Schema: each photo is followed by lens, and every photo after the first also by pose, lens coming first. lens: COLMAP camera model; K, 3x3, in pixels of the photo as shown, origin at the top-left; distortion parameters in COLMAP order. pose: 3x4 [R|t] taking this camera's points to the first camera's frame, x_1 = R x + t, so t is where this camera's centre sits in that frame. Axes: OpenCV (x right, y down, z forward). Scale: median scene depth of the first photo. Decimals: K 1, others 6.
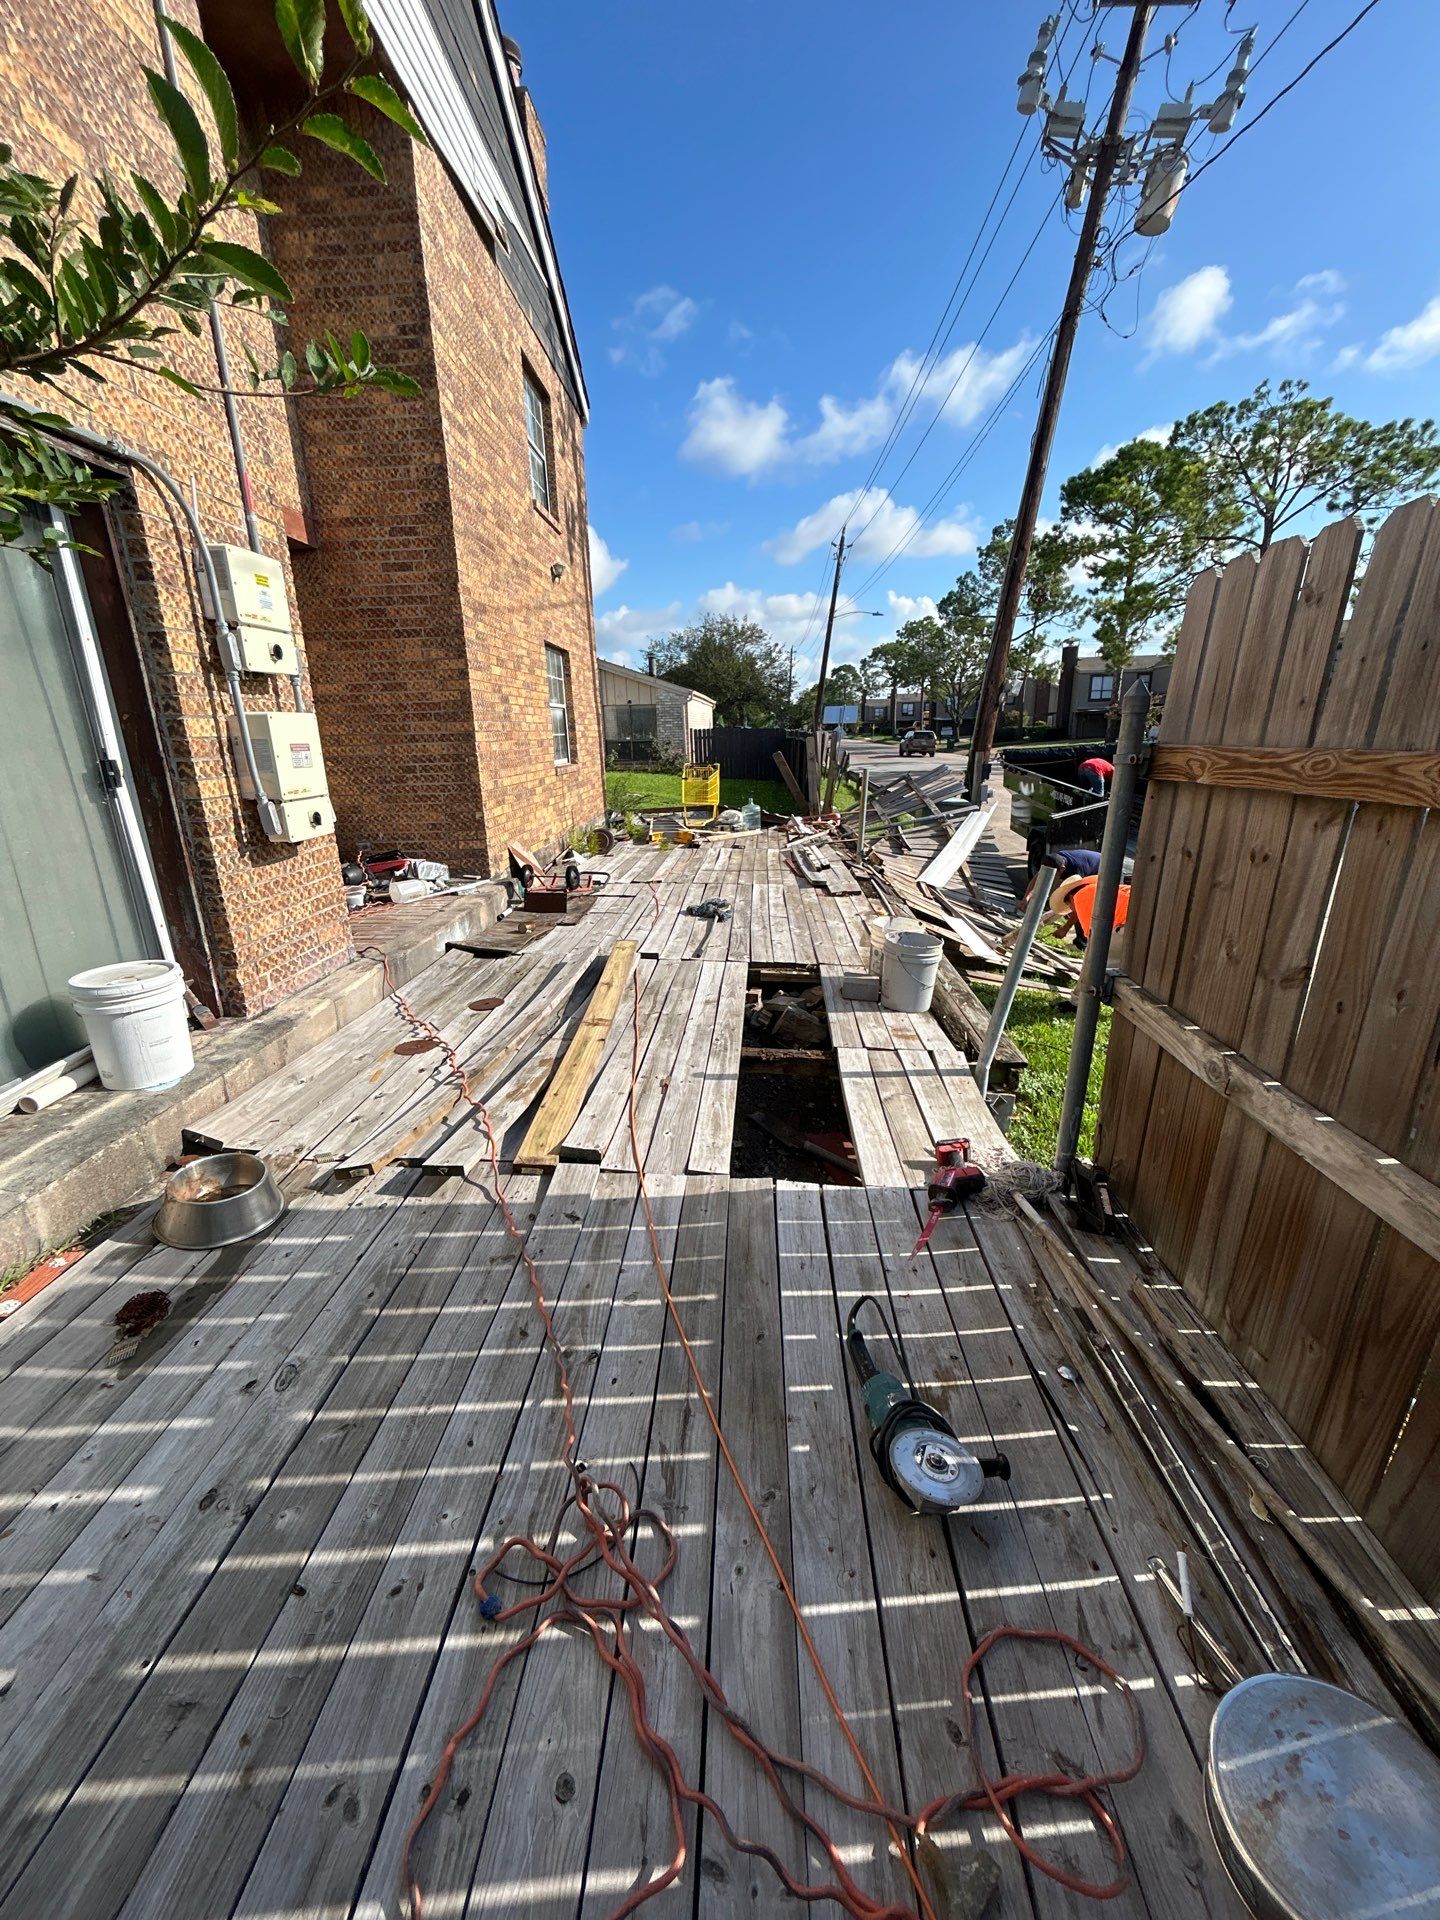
lens RADIAL K [[777.3, 0, 725.3], [0, 777.3, 959.7], [0, 0, 1]] dist [0.001323, -0.000448]
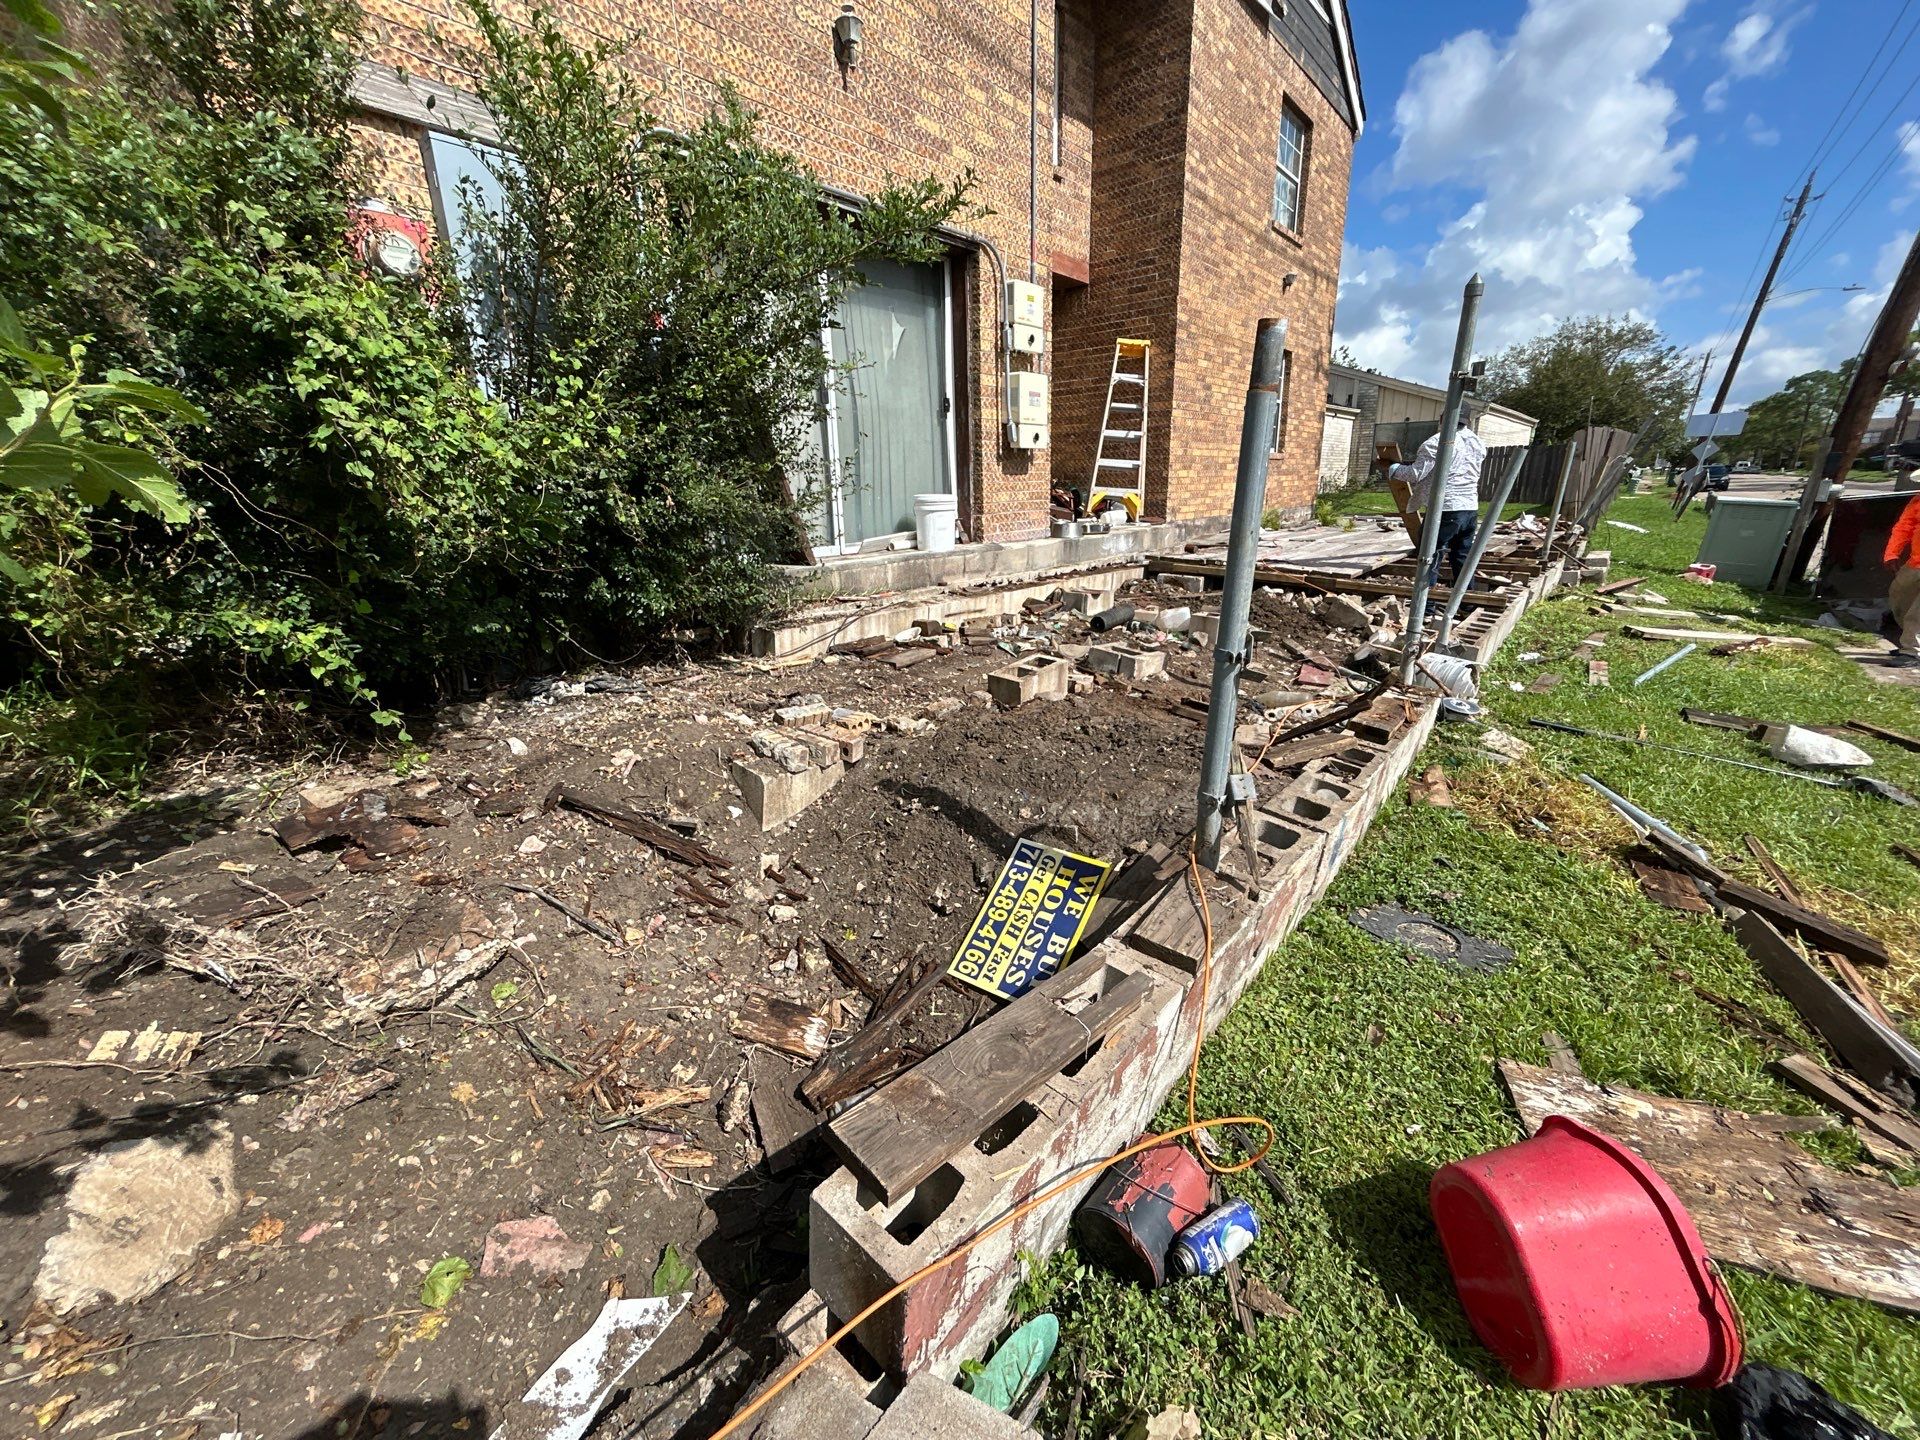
lens RADIAL K [[777.3, 0, 953.2], [0, 777.3, 712.7], [0, 0, 1]] dist [0.001323, -0.000448]
pose [[0.789360, 0.176615, -0.587977, 0.468650], [-0.168316, 0.983288, 0.069393, 0.344662], [0.590407, 0.044190, 0.805895, -0.492851]]
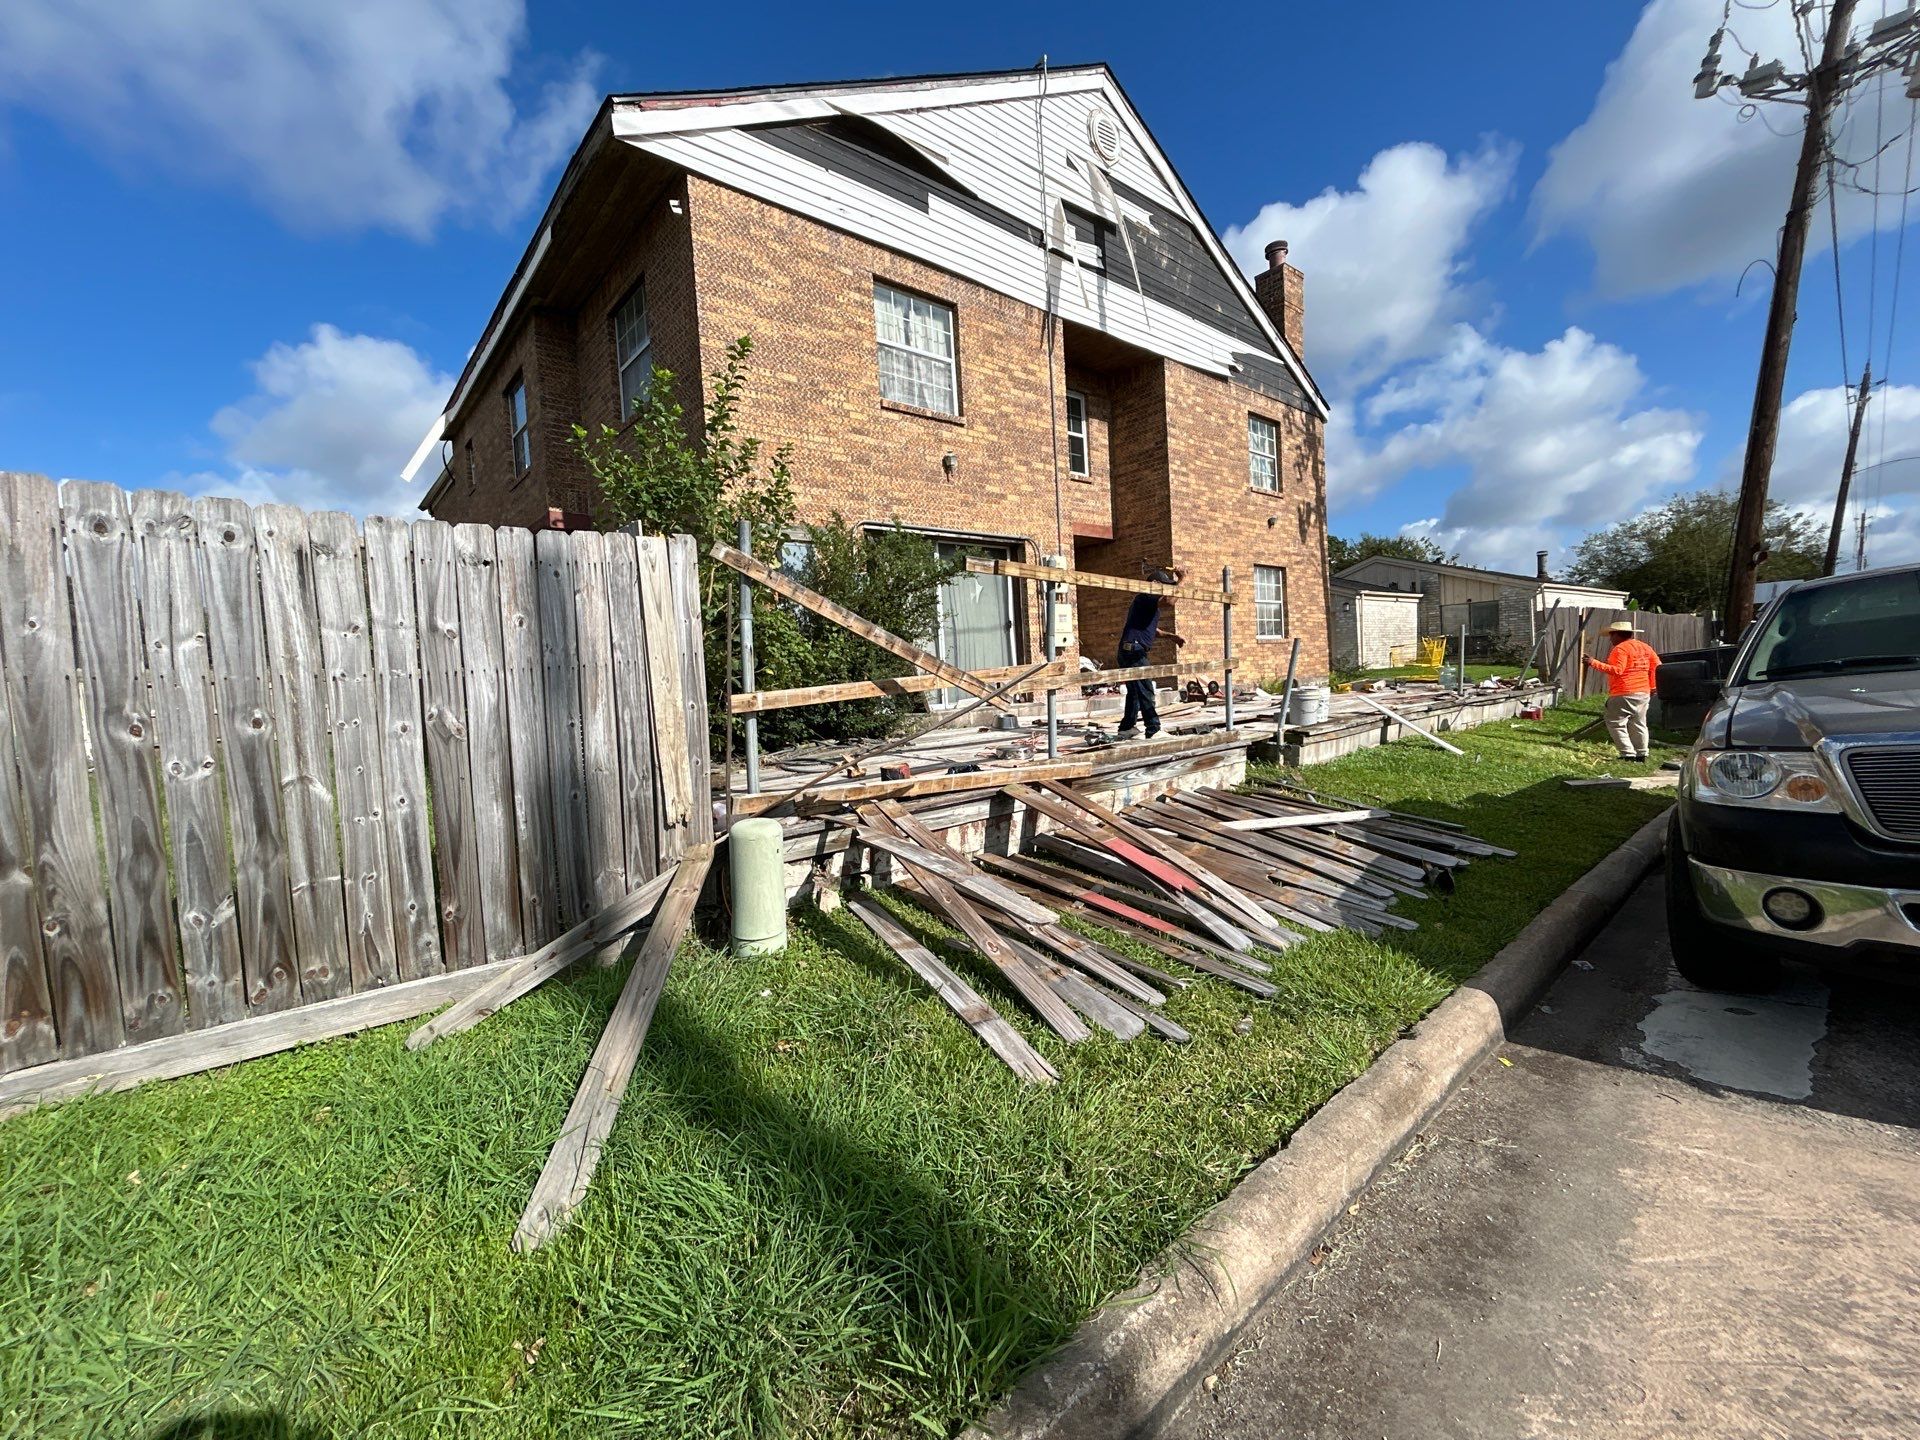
lens RADIAL K [[777.3, 0, 959.9], [0, 777.3, 719.0], [0, 0, 1]] dist [0.001323, -0.000448]
pose [[0.687226, 0.020820, -0.726145, 1.341969], [-0.165722, 0.977724, -0.128807, 0.557594], [0.707288, 0.208858, 0.675368, -1.191808]]
